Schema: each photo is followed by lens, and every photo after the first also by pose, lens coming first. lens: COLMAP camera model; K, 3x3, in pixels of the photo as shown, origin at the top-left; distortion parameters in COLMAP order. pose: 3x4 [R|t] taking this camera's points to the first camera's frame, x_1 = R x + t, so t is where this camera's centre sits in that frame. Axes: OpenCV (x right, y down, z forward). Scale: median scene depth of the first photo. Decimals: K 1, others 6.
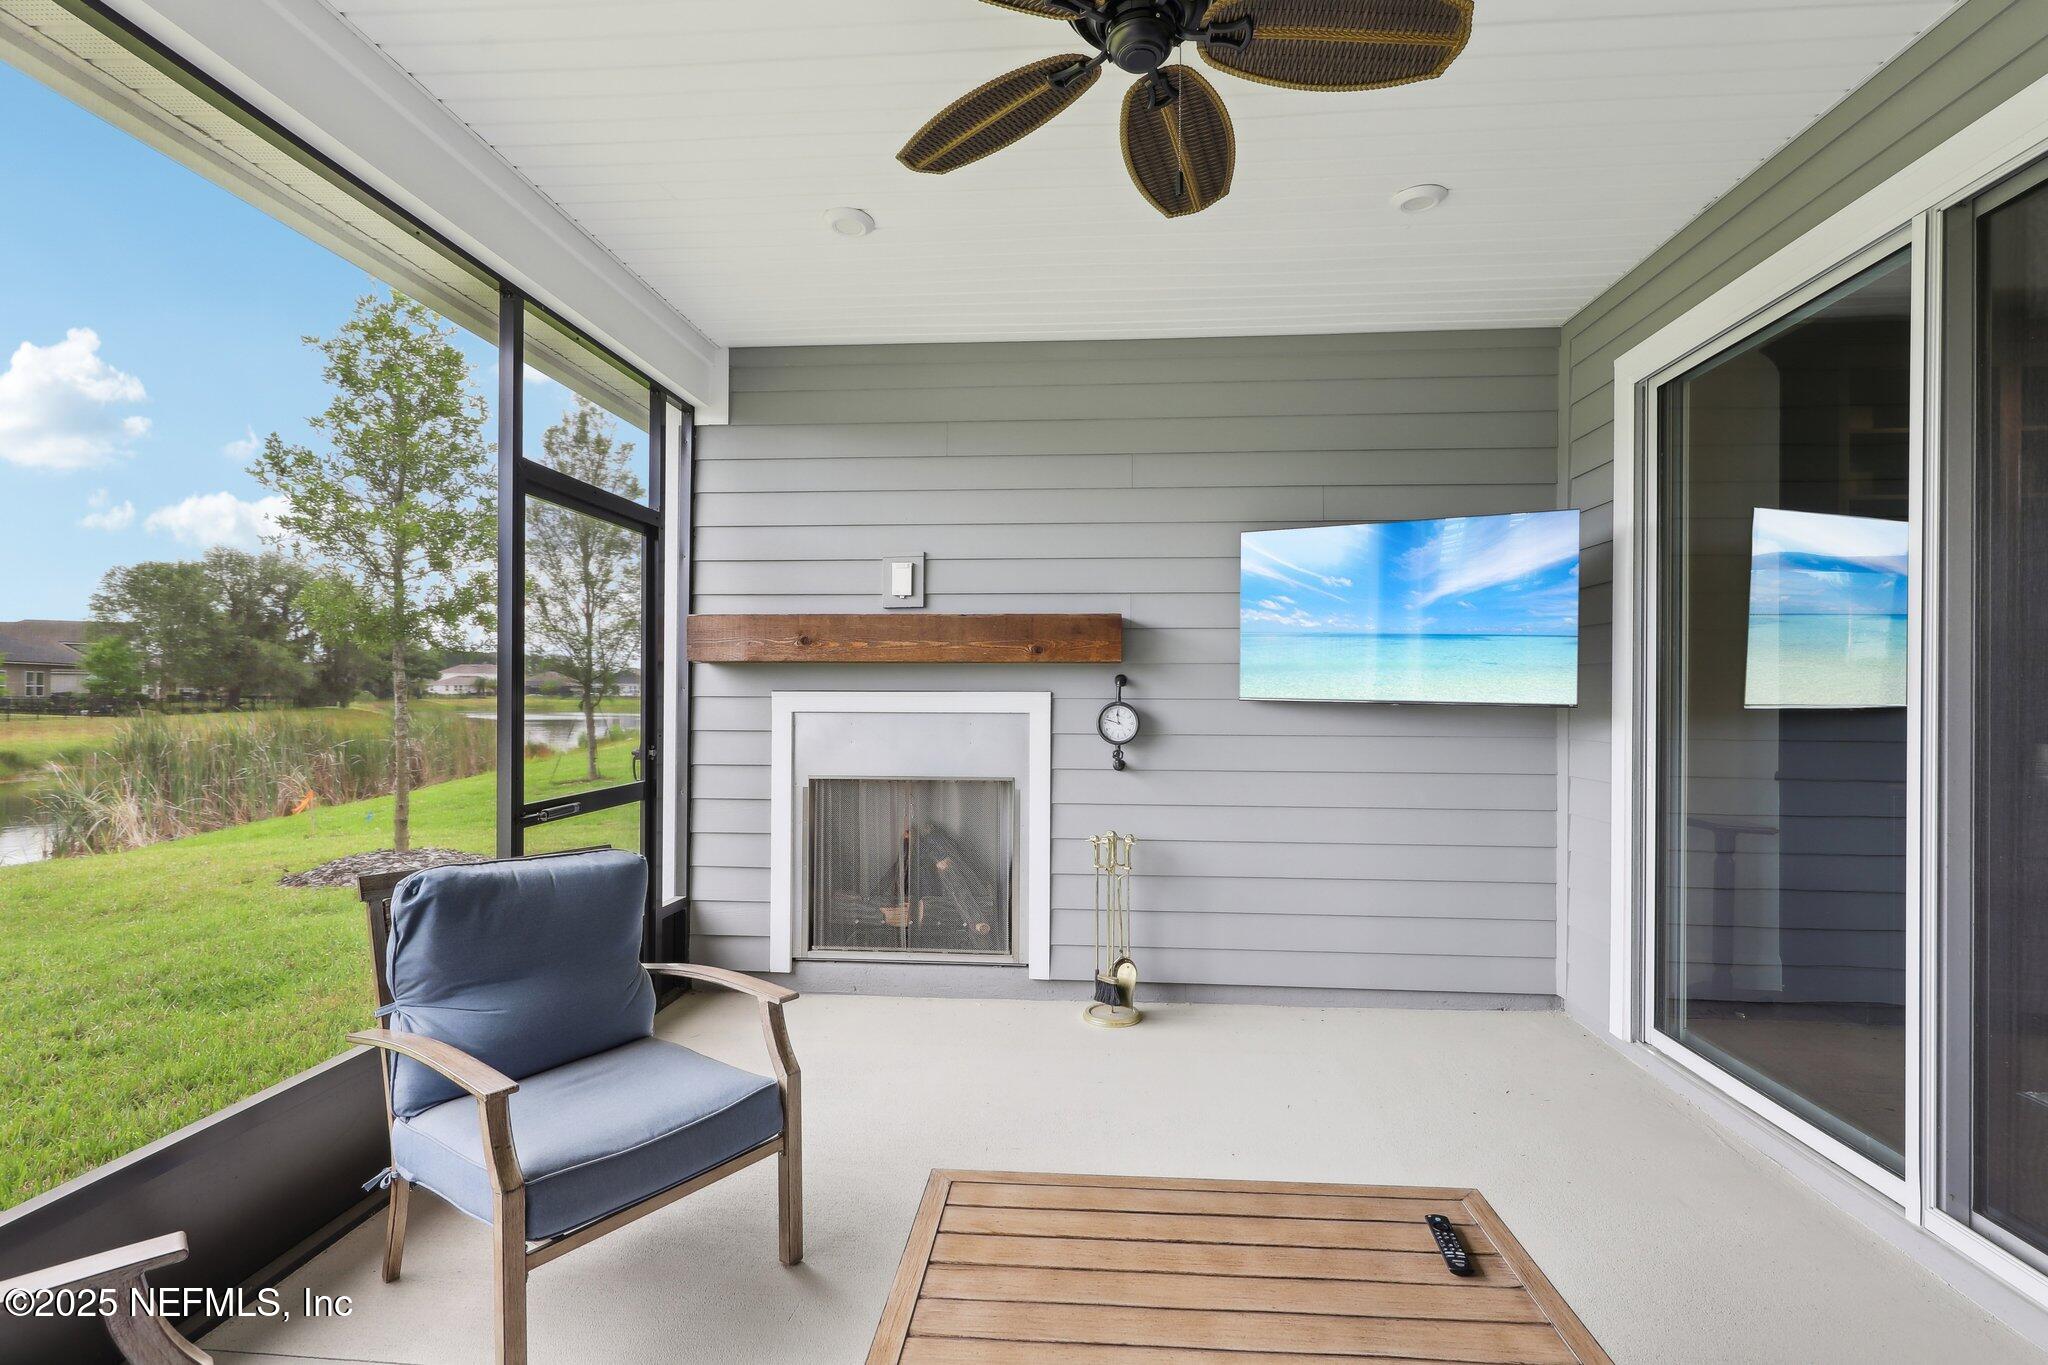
lens RADIAL K [[942.6, 0, 1030.9], [0, 942.6, 686.9], [0, 0, 1]] dist [-0.003863, 0.000052]
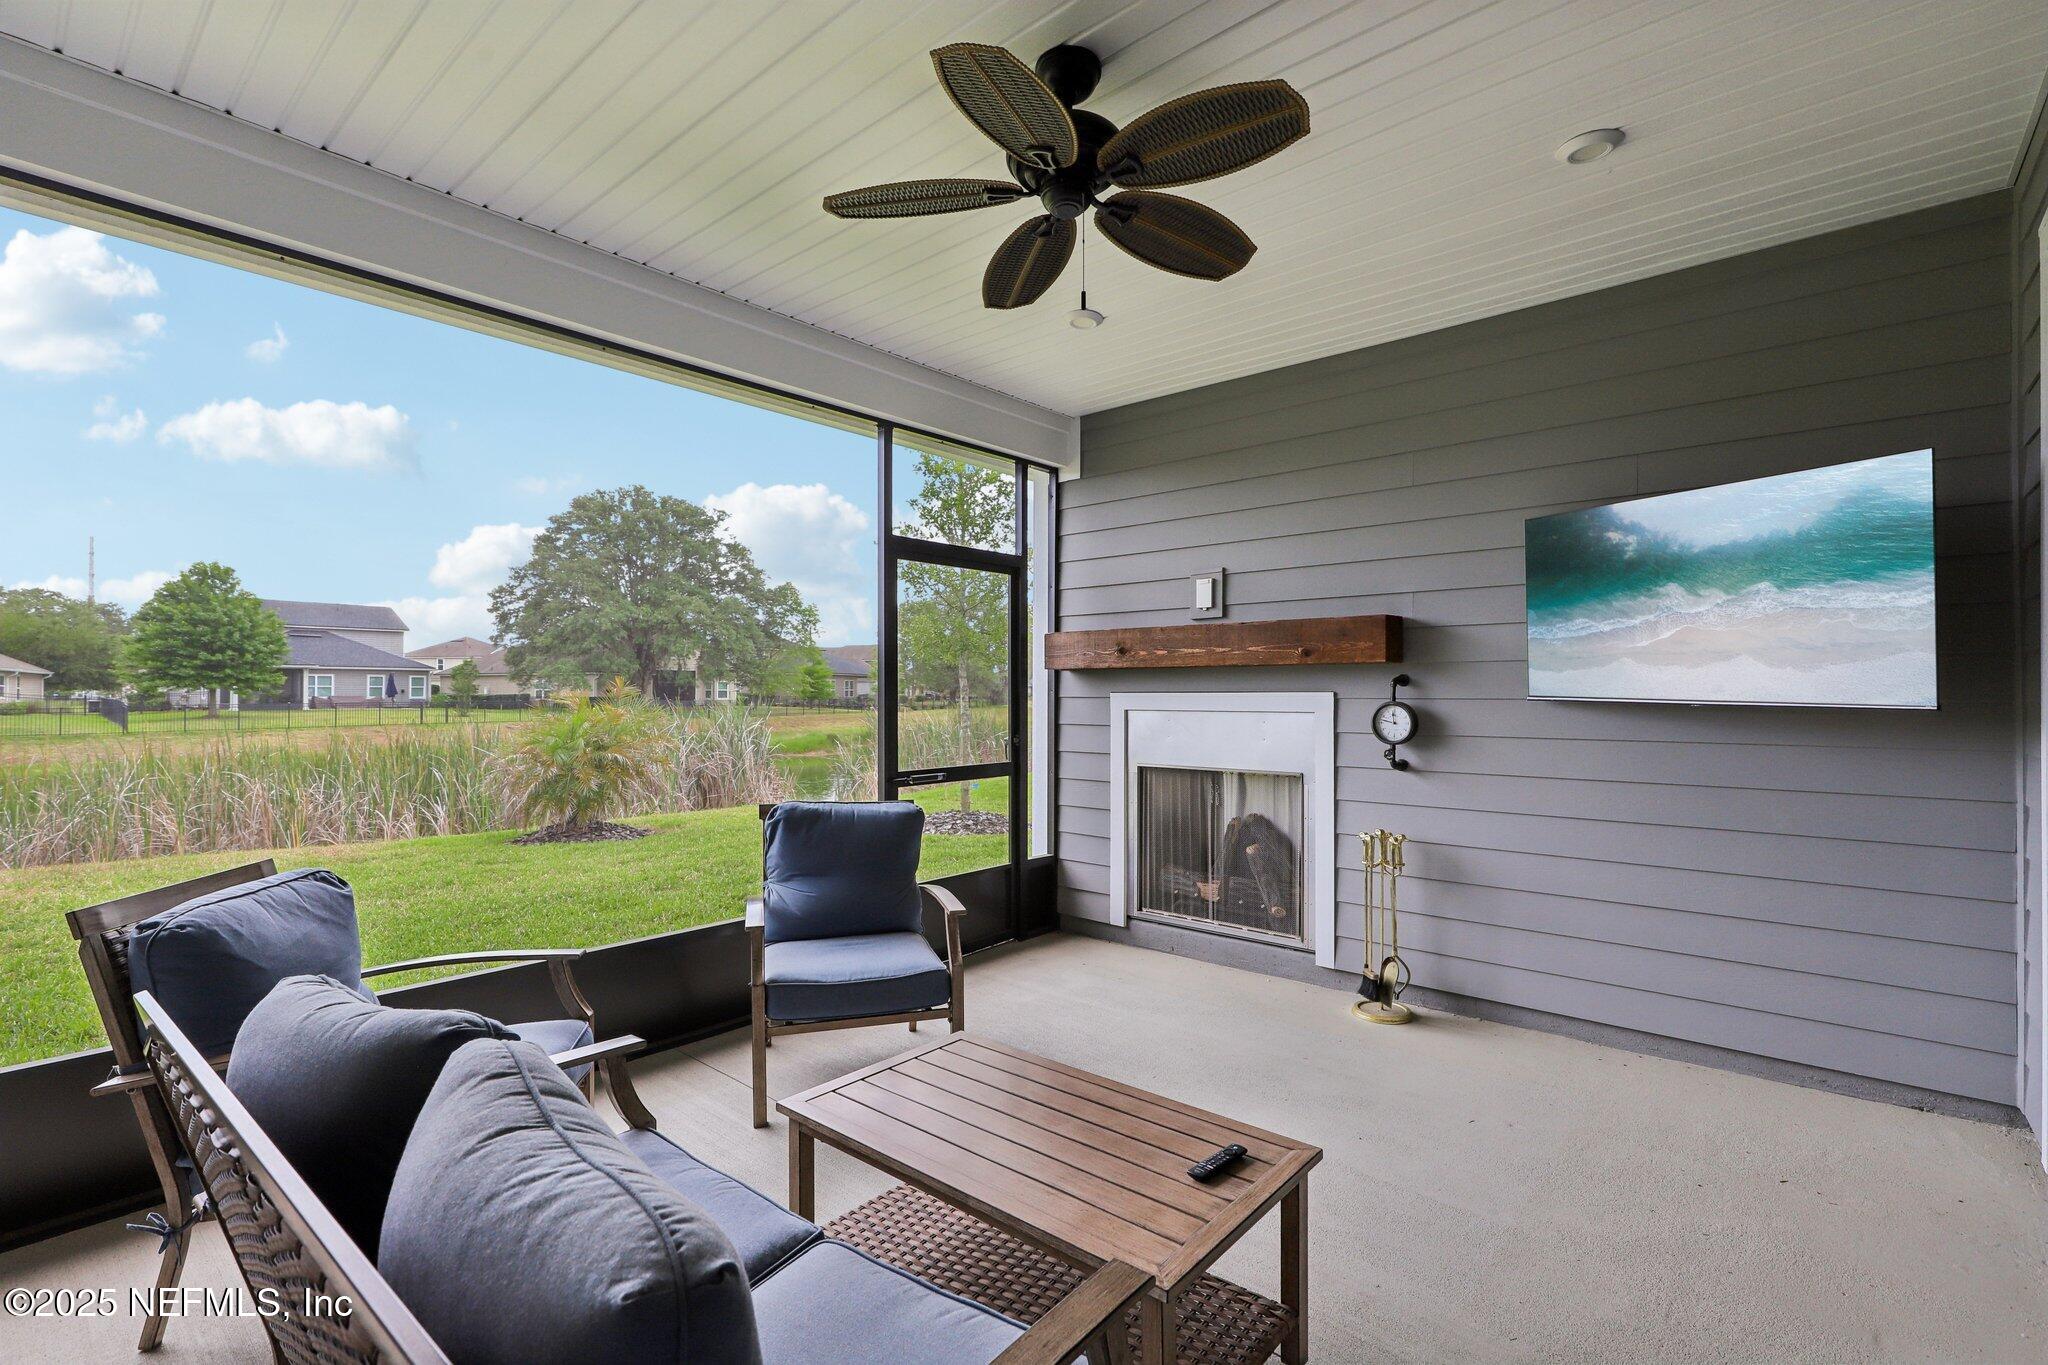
lens RADIAL K [[942.6, 0, 1029.6], [0, 942.6, 682.1], [0, 0, 1]] dist [-0.003863, 0.000052]
pose [[0.798063, -0.011405, -0.602466, 0.382373], [0.008582, 0.999935, -0.007561, -0.000963], [0.602512, 0.000864, 0.798109, -0.033402]]
